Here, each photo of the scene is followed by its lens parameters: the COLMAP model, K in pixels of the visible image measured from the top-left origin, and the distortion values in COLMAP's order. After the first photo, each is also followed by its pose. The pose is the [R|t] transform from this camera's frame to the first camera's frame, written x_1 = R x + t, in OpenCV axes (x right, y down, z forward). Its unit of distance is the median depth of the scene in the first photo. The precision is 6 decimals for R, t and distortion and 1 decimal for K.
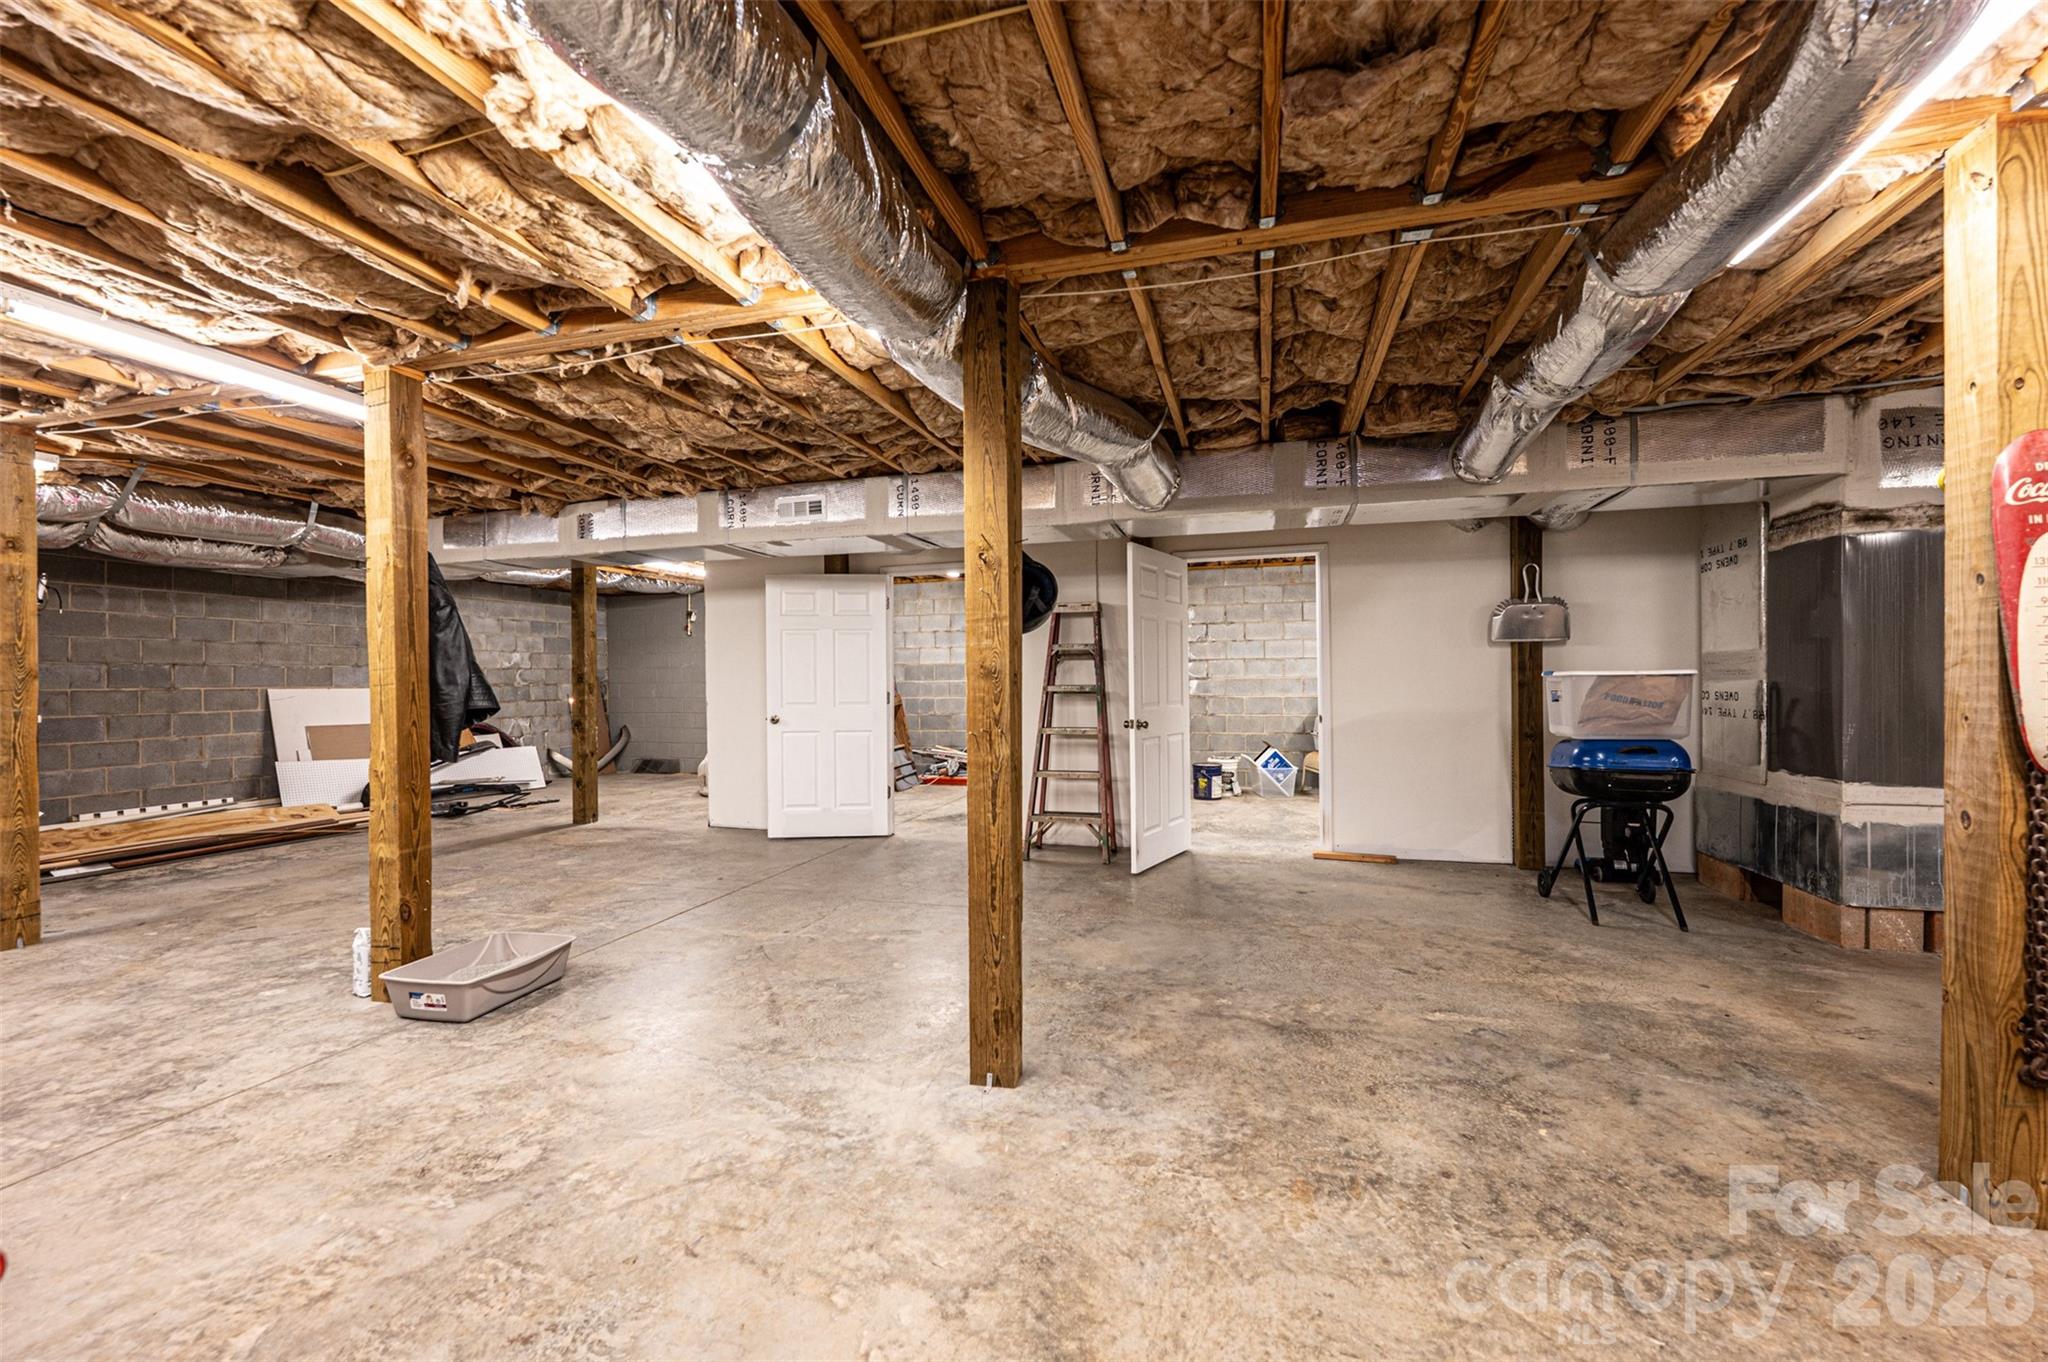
lens RADIAL K [[824.3, 0, 1023.2], [0, 824.3, 681.1], [0, 0, 1]] dist [-0.001807, 0.000542]
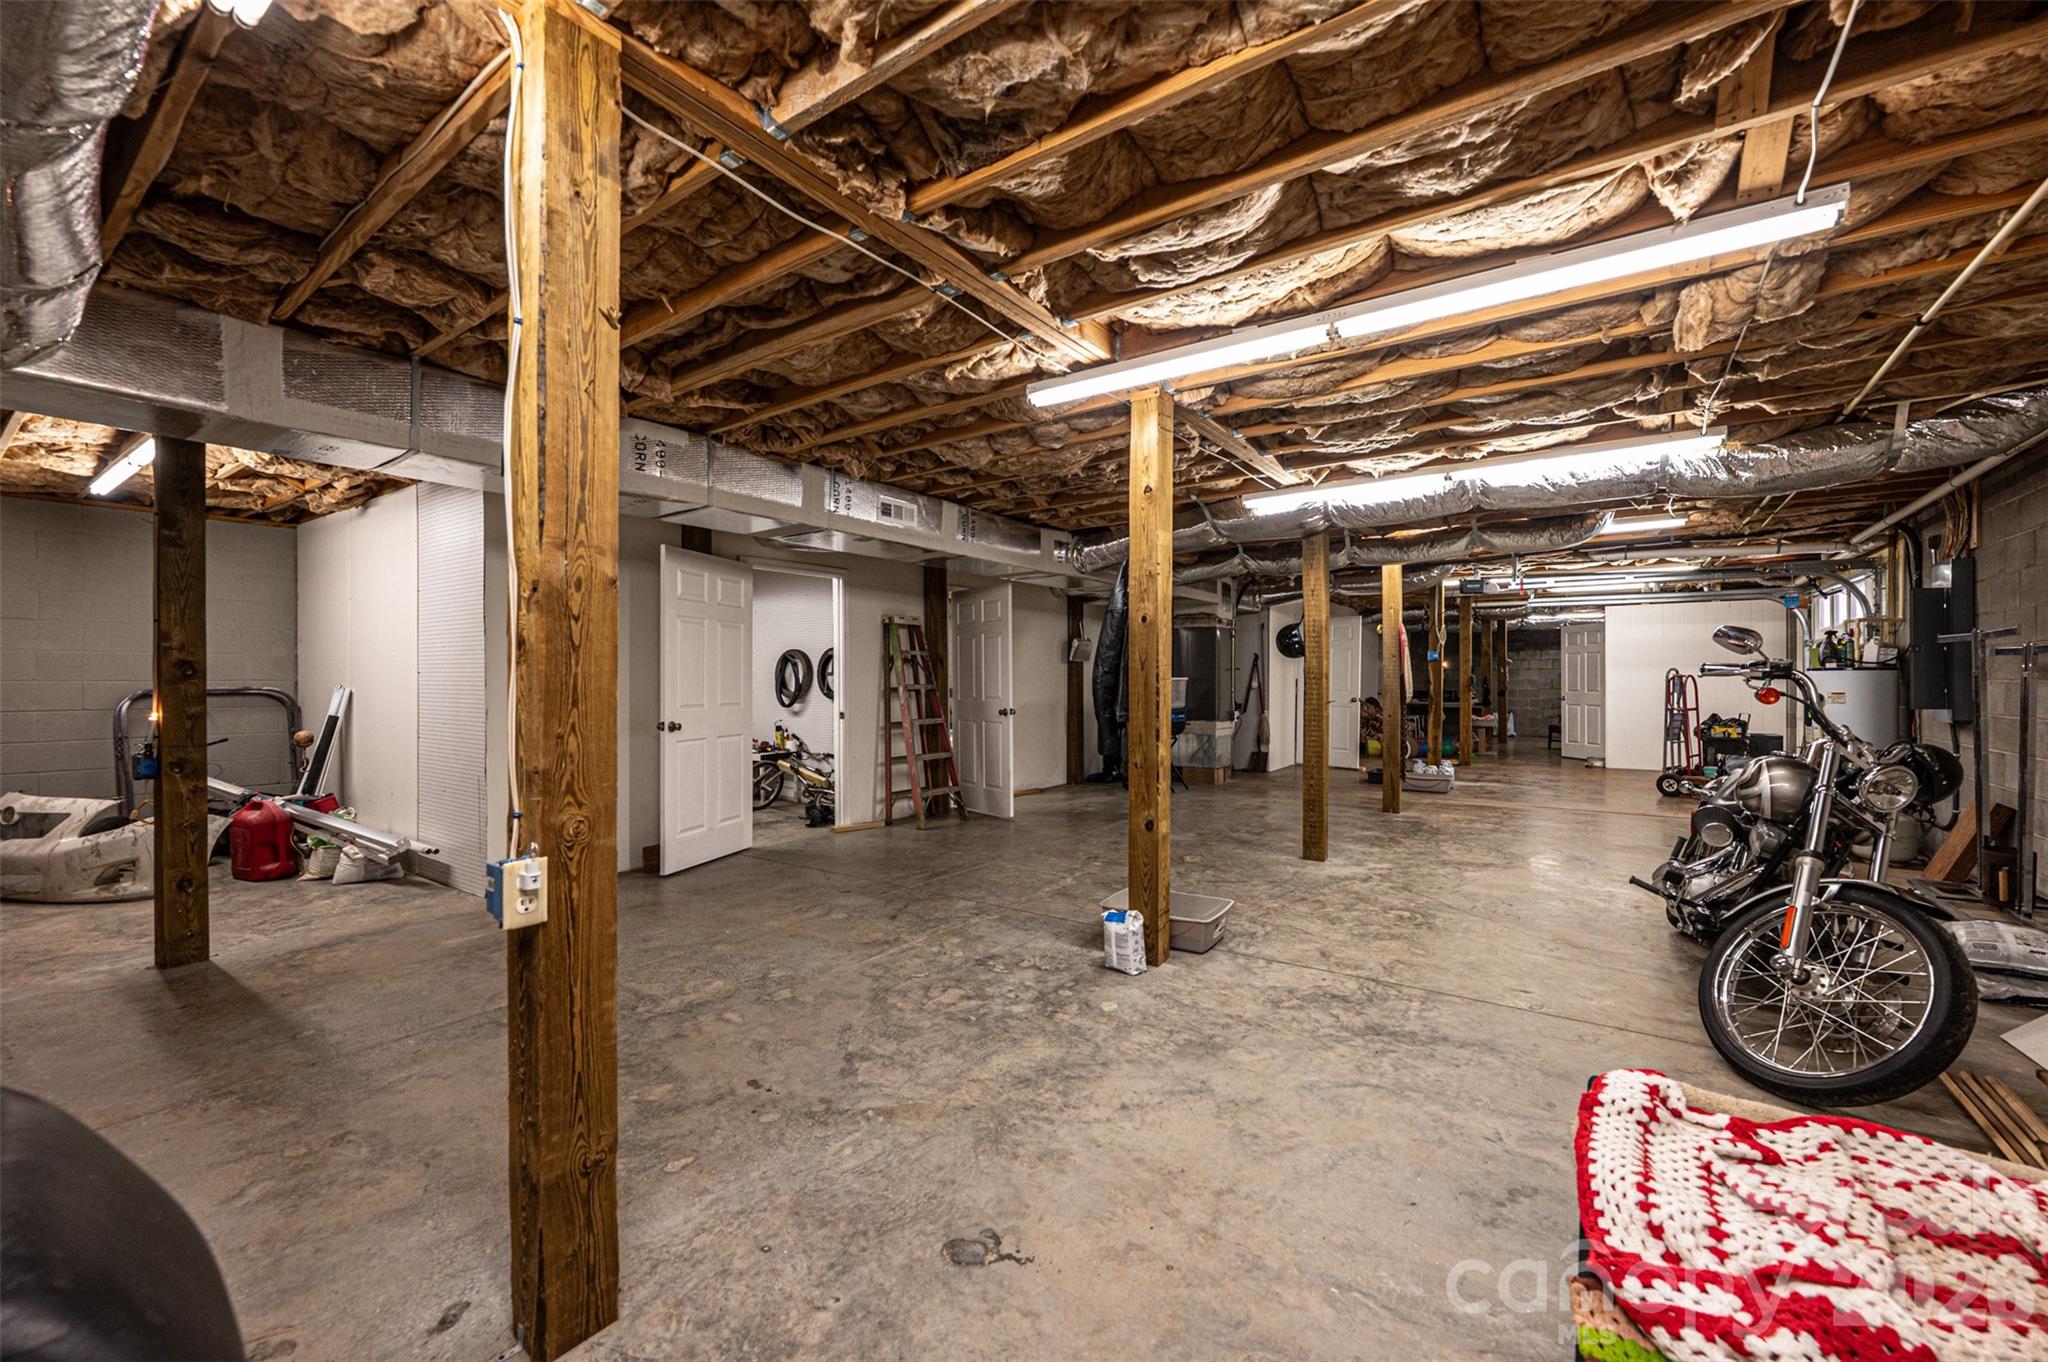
lens RADIAL K [[824.3, 0, 1030.8], [0, 824.3, 685.5], [0, 0, 1]] dist [-0.001807, 0.000542]
pose [[0.319535, 0.002093, 0.947572, -2.172371], [-0.002589, 0.999996, -0.001335, 0.016083], [-0.947571, -0.002027, 0.319540, 0.930098]]
